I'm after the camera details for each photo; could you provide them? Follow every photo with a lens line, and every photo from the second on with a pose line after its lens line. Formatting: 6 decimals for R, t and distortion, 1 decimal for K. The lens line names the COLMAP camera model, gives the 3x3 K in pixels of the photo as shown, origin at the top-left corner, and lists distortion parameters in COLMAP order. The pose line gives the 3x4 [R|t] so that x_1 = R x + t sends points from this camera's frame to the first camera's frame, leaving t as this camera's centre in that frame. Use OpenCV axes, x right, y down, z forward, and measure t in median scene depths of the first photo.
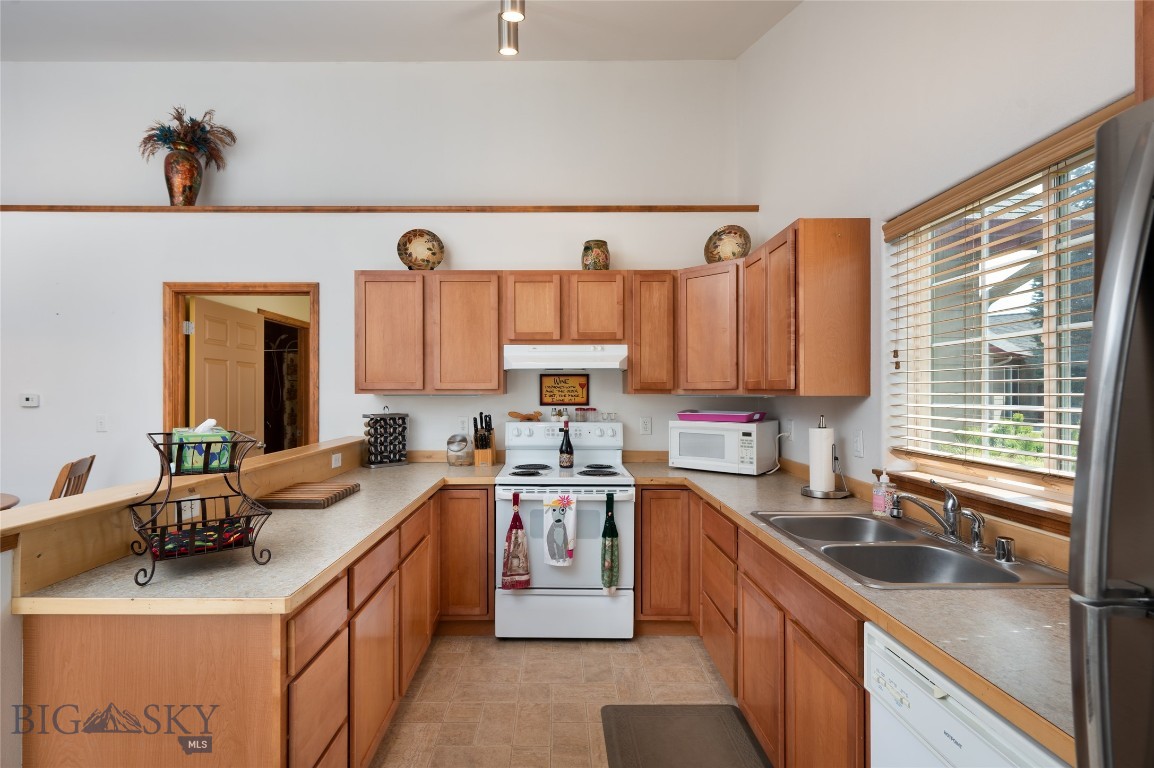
lens RADIAL K [[528.3, 0, 595.0], [0, 528.3, 381.0], [0, 0, 1]] dist [0.002787, -0.000804]
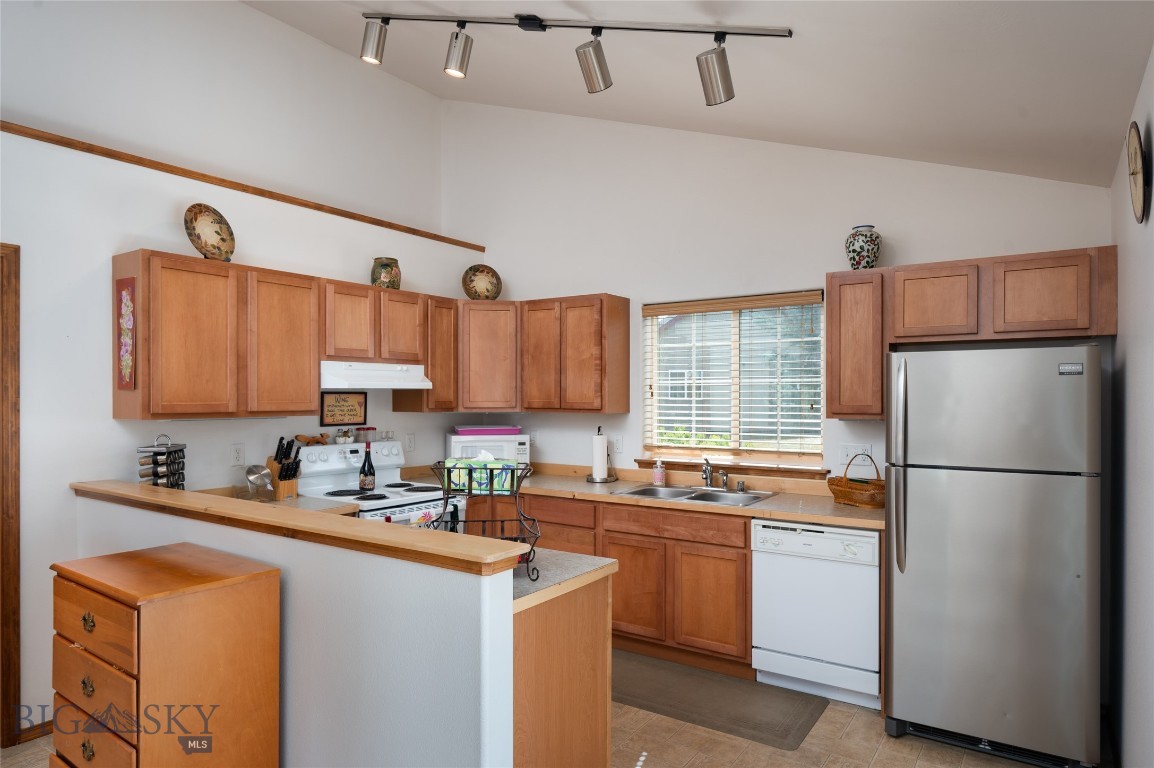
lens RADIAL K [[692.8, 0, 580.9], [0, 692.8, 395.1], [0, 0, 1]] dist [-0.004804, 0.000890]
pose [[0.568452, 0.003921, 0.822707, -0.892741], [-0.017730, 0.999815, 0.007485, -0.026307], [-0.822525, -0.018842, 0.568416, -0.036898]]
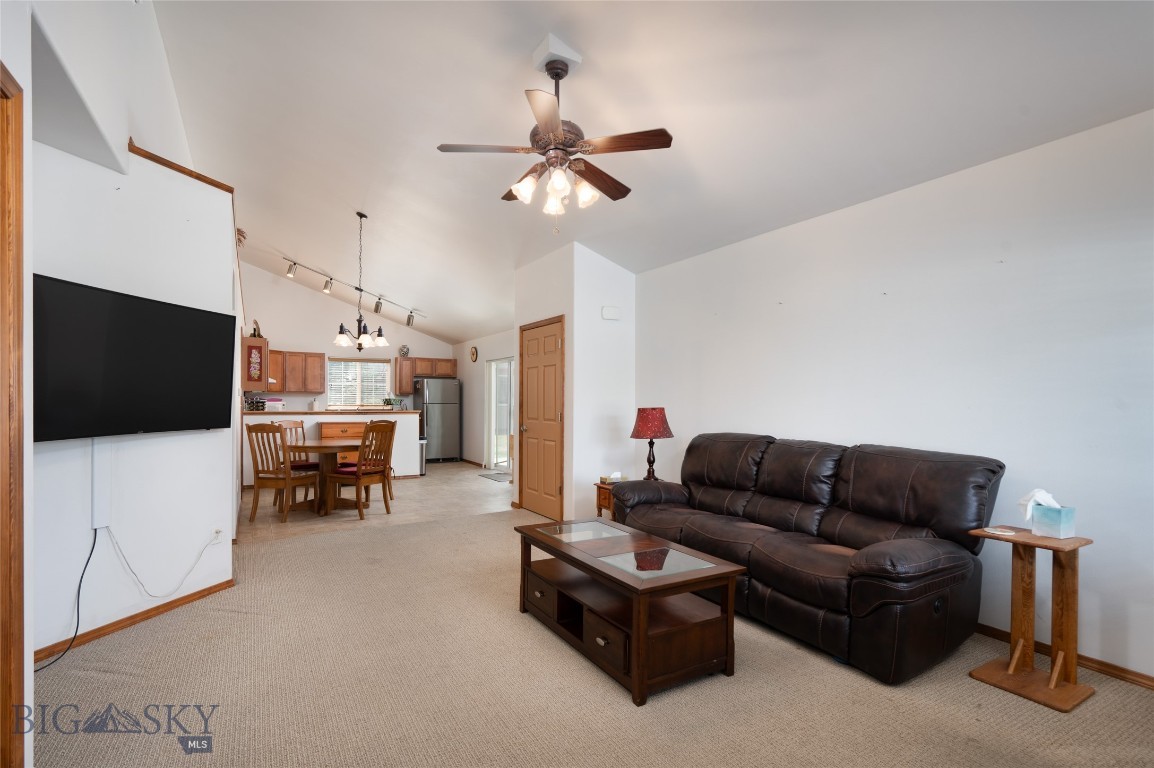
lens RADIAL K [[554.0, 0, 575.7], [0, 554.0, 396.7], [0, 0, 1]] dist [0.000108, 0.000090]
pose [[-0.505830, 0.006697, 0.862607, -3.295334], [-0.019121, 0.999637, -0.018974, 0.071841], [-0.862421, -0.026091, -0.505518, 1.068015]]
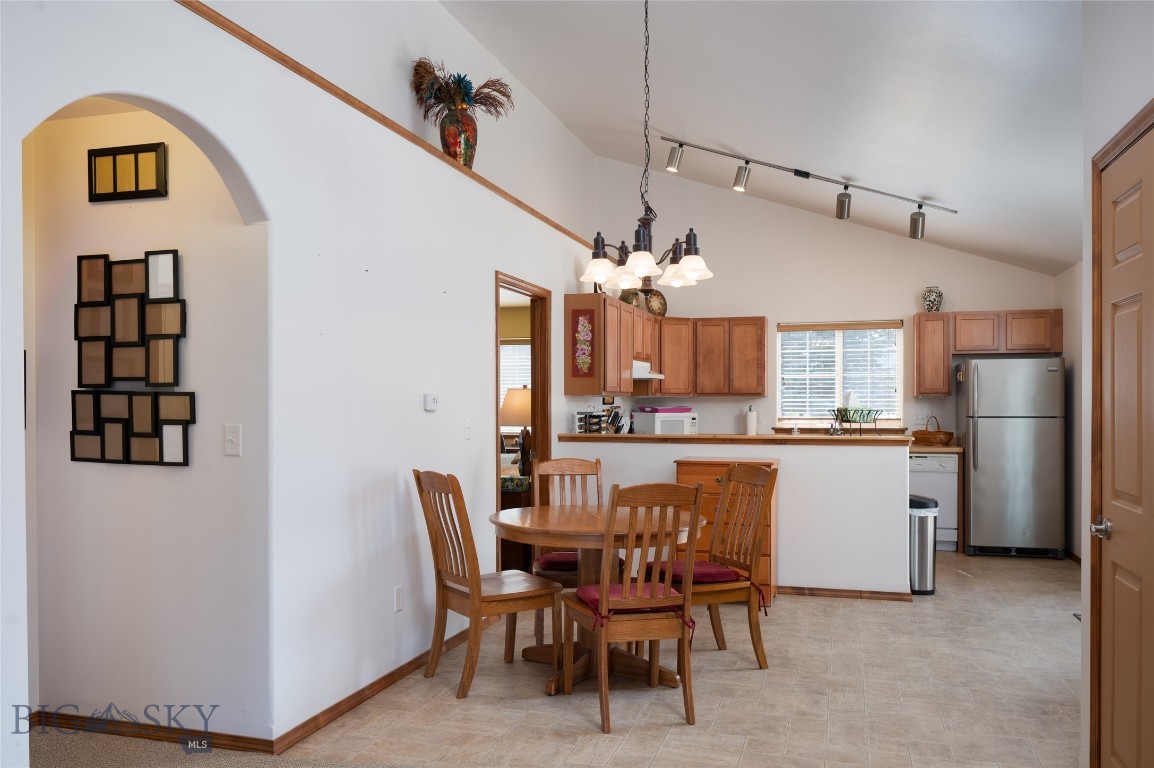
lens RADIAL K [[905.2, 0, 576.3], [0, 905.2, 407.3], [0, 0, 1]] dist [0.002191, 0.002410]
pose [[0.283783, -0.005600, 0.958872, -2.486744], [-0.016014, 0.999816, 0.010578, 0.033059], [-0.958755, -0.018358, 0.283641, 0.469259]]
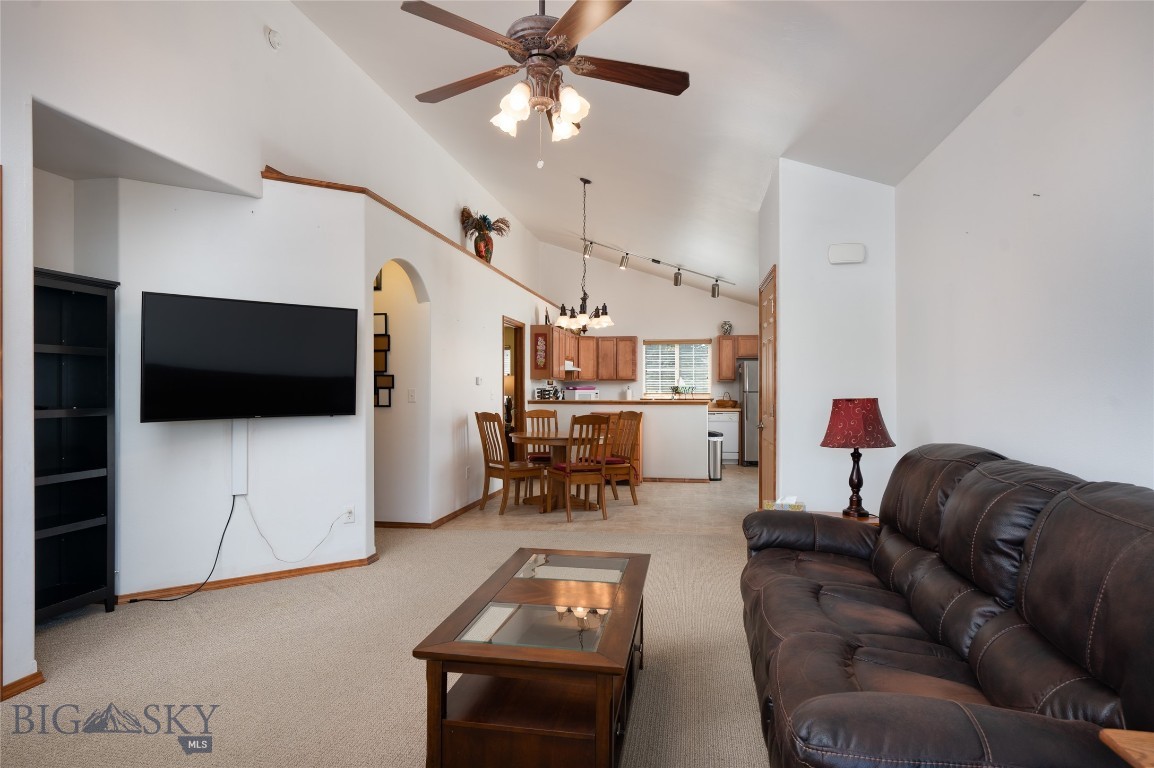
lens RADIAL K [[670.4, 0, 570.4], [0, 670.4, 382.8], [0, 0, 1]] dist [-0.006211, -0.000046]
pose [[0.178360, 0.009531, 0.983919, -3.305799], [-0.018367, 0.999811, -0.006356, 0.058534], [-0.983794, -0.016938, 0.178502, 0.404901]]
